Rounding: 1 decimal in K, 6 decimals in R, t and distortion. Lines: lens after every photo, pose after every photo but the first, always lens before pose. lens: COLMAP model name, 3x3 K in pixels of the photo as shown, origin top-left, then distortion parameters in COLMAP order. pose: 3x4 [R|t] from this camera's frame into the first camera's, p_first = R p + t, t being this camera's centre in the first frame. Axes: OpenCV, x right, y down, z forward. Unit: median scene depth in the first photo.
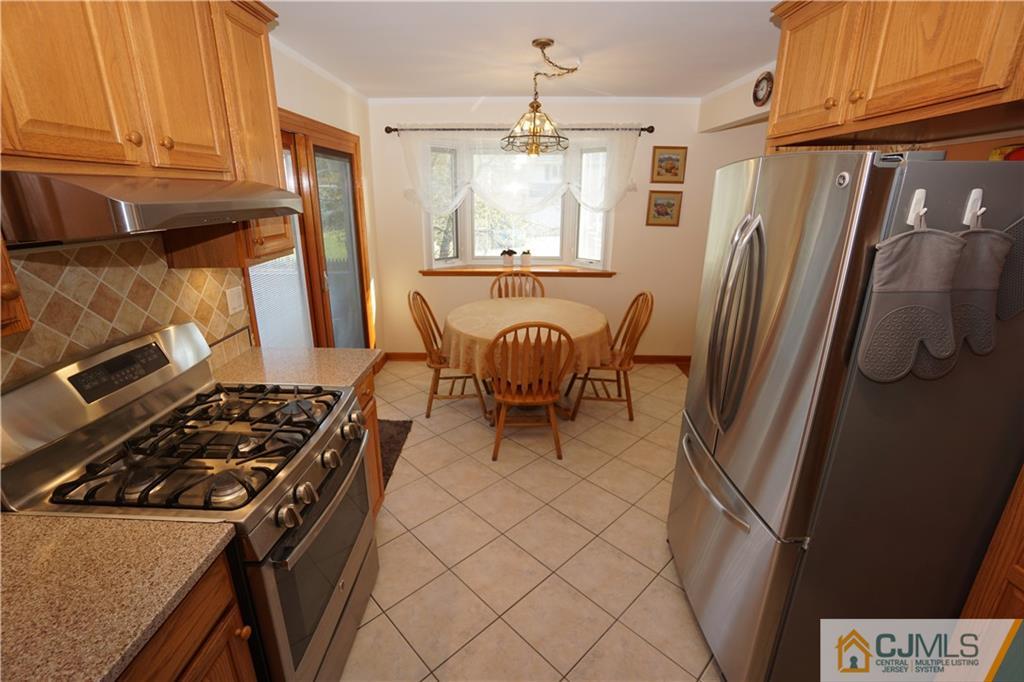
lens RADIAL K [[451.4, 0, 499.3], [0, 451.4, 337.6], [0, 0, 1]] dist [-0.059686, 0.026169]
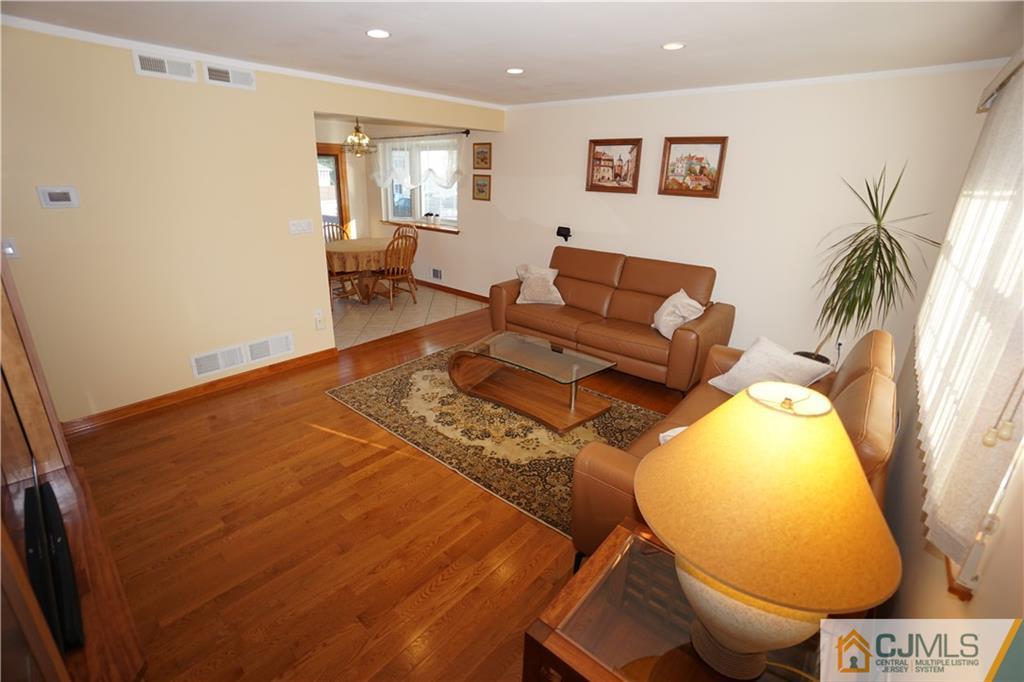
lens RADIAL K [[451.4, 0, 499.3], [0, 451.4, 337.6], [0, 0, 1]] dist [-0.059686, 0.026169]
pose [[0.768593, 0.234324, -0.595279, 1.361695], [-0.213587, 0.971103, 0.106490, 0.006326], [0.603030, 0.045297, 0.796431, -0.065837]]
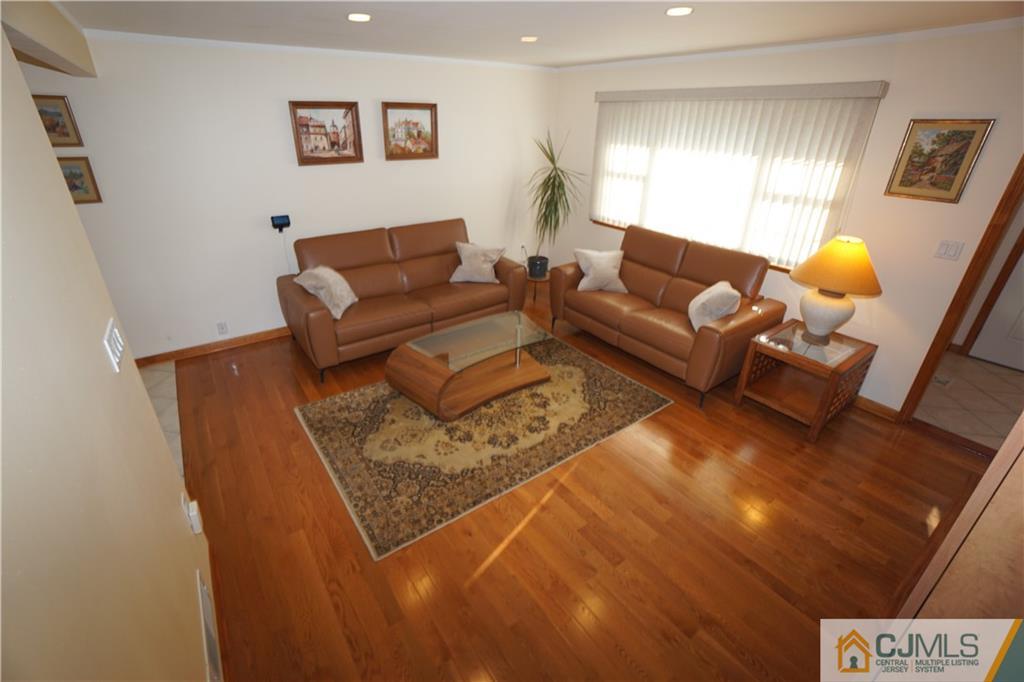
lens RADIAL K [[451.4, 0, 499.3], [0, 451.4, 337.6], [0, 0, 1]] dist [-0.059686, 0.026169]
pose [[0.800941, -0.255444, 0.541517, 0.458865], [0.168475, 0.964032, 0.205566, -0.061073], [-0.574551, -0.073414, 0.815170, -0.055947]]
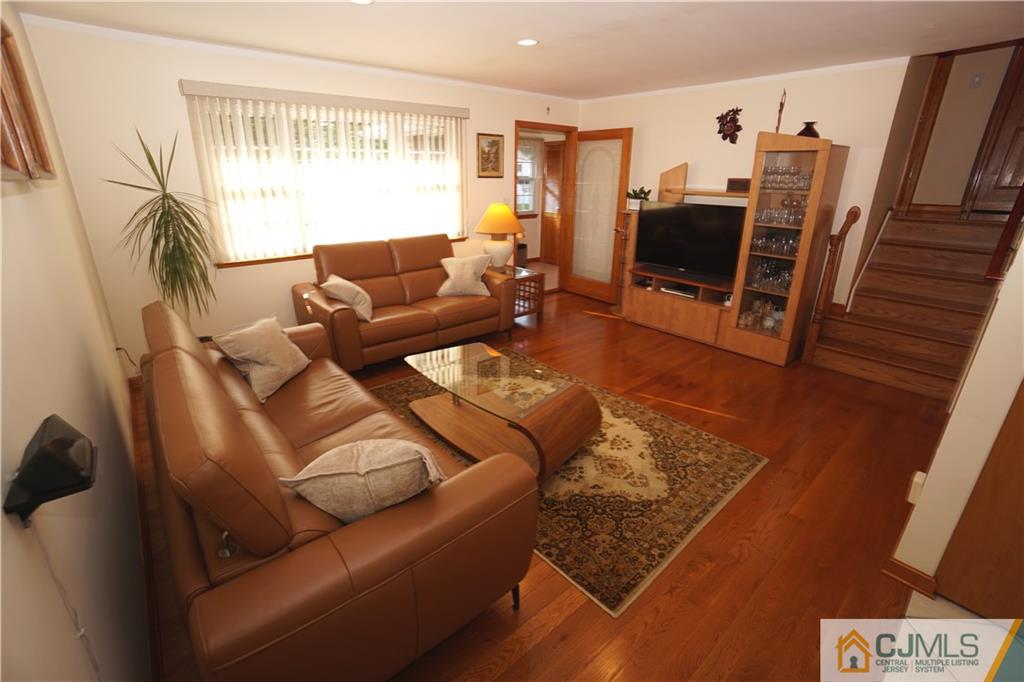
lens RADIAL K [[451.4, 0, 499.3], [0, 451.4, 337.6], [0, 0, 1]] dist [-0.059686, 0.026169]
pose [[-0.666583, -0.259826, 0.698682, 0.416843], [0.217392, 0.828784, 0.515614, -0.292769], [-0.713027, 0.495588, -0.495969, 0.983796]]
